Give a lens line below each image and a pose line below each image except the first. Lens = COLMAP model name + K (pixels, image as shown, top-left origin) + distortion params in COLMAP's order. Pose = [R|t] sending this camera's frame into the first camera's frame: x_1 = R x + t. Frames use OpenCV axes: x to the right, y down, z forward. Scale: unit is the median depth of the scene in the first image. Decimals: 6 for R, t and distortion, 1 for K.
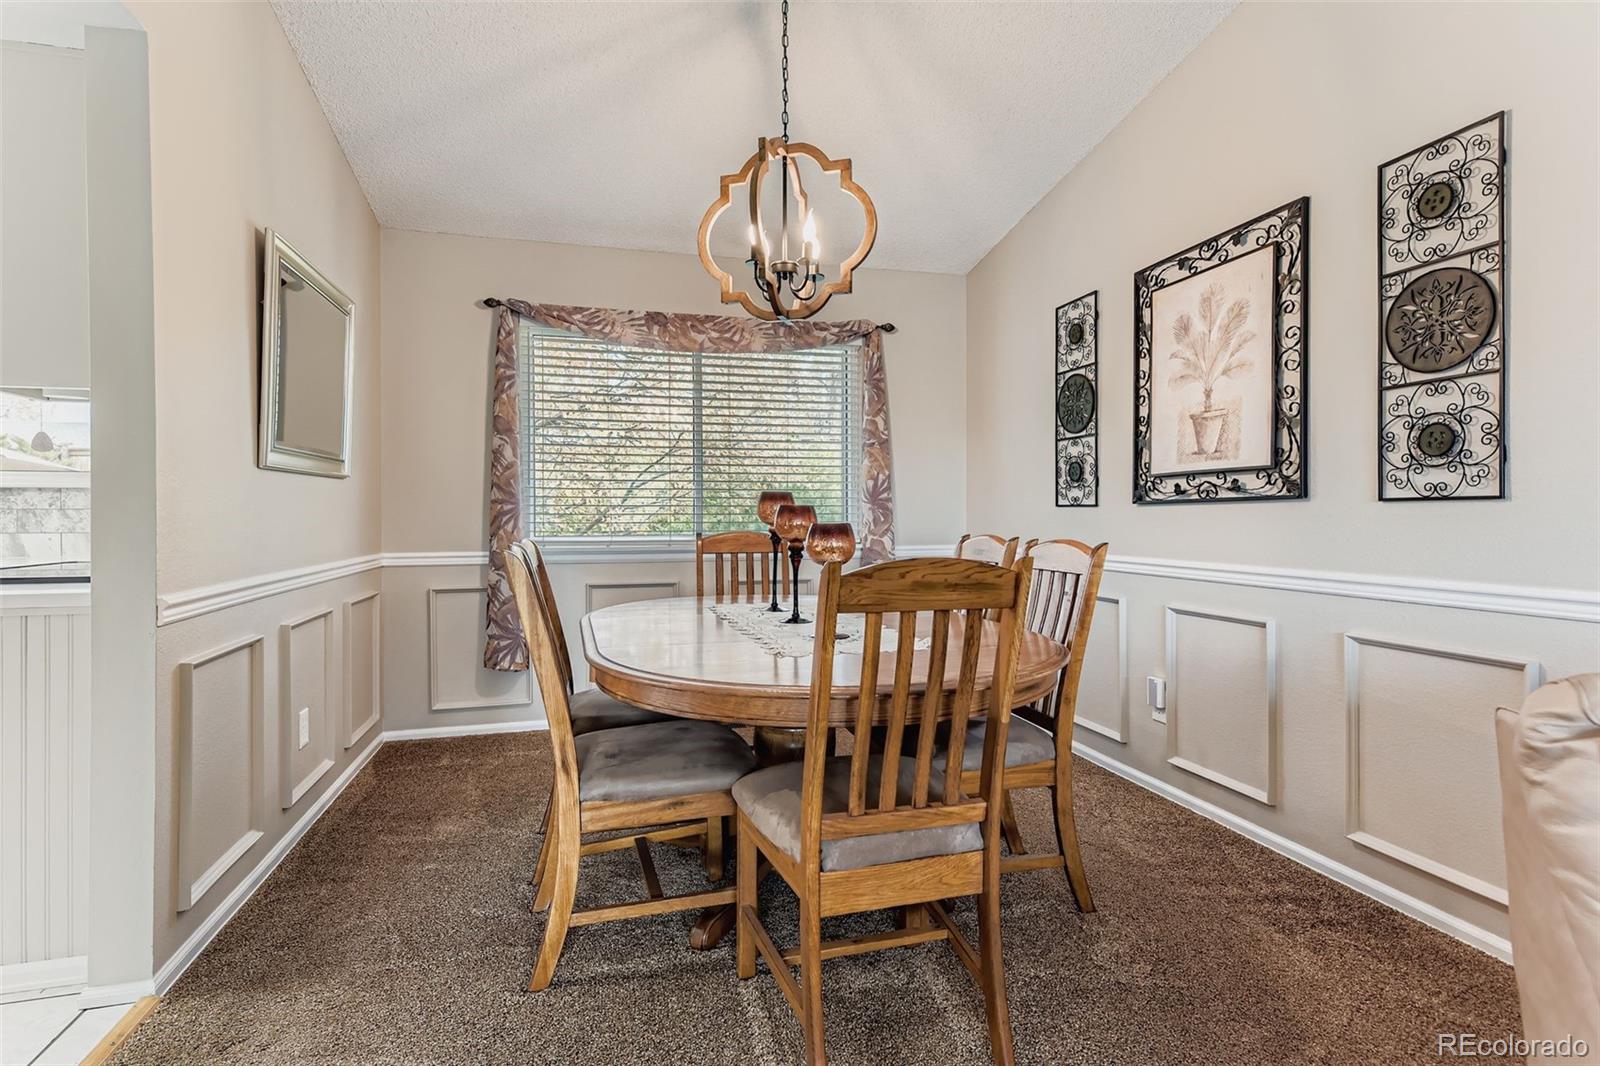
lens RADIAL K [[809.3, 0, 798.7], [0, 809.3, 514.2], [0, 0, 1]] dist [0.001009, 0.000232]
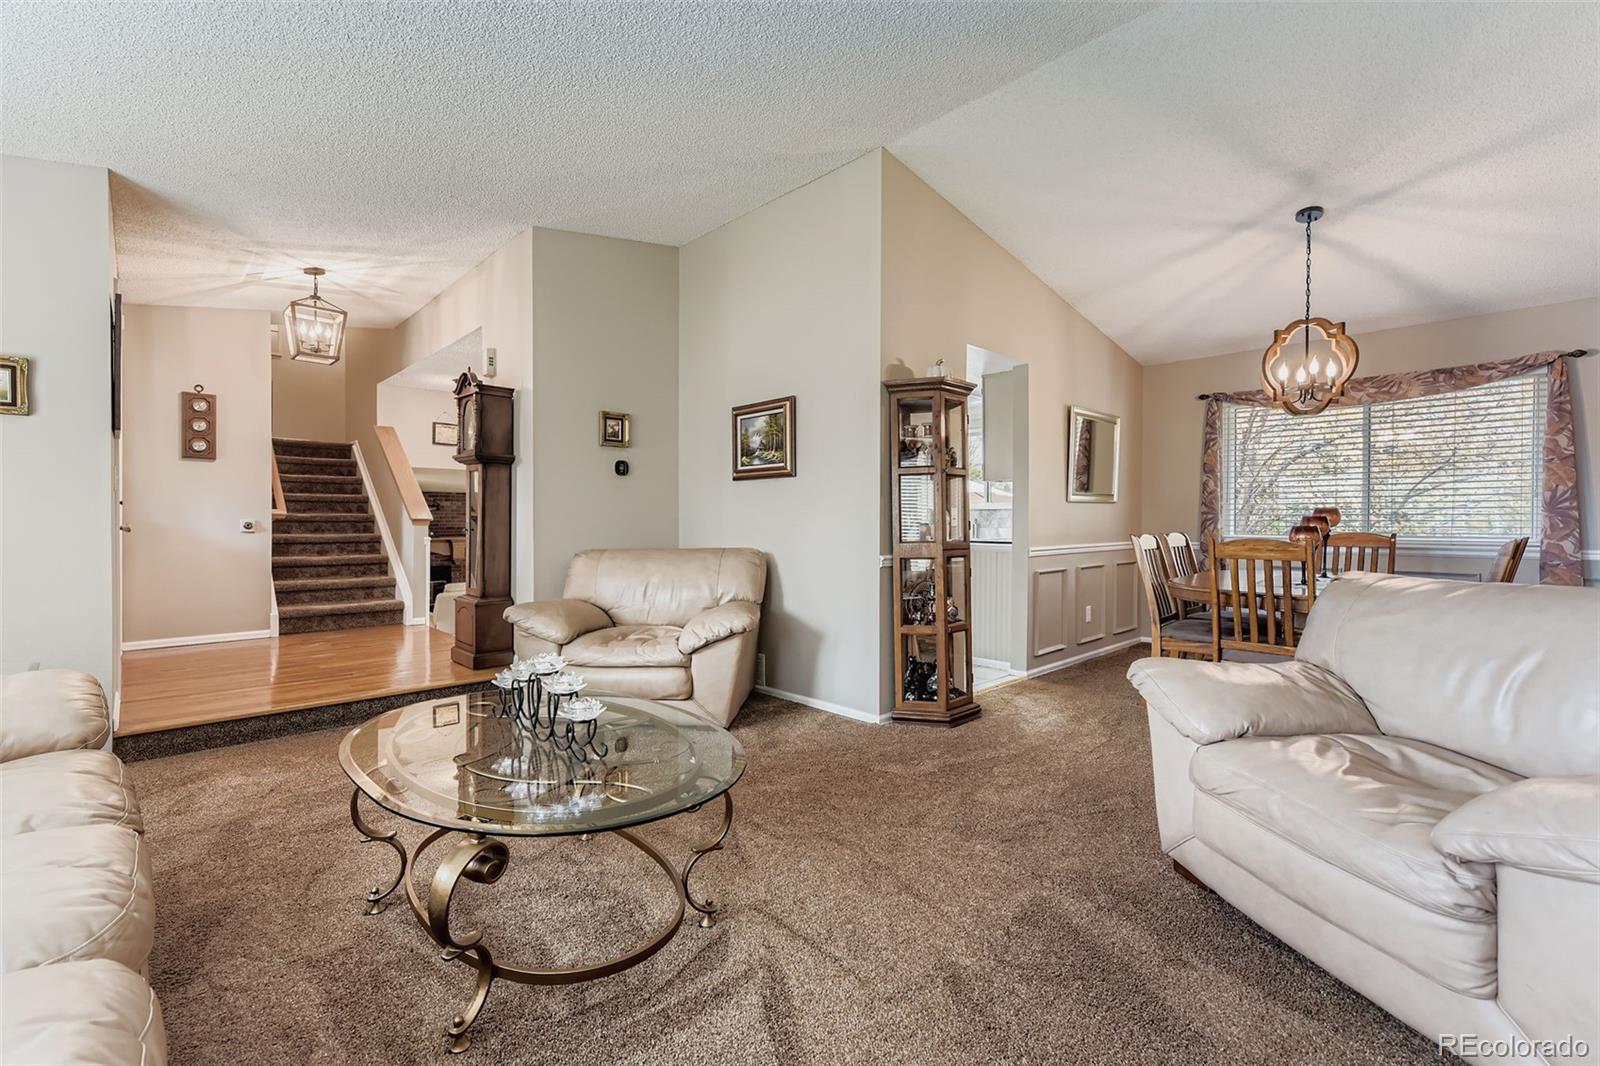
lens RADIAL K [[708.5, 0, 795.2], [0, 708.5, 526.3], [0, 0, 1]] dist [-0.018341, -0.000285]
pose [[0.495077, 0.010344, -0.868788, 0.485866], [0.000409, 0.999926, 0.012138, -0.005673], [0.868849, -0.006365, 0.495036, -0.485668]]
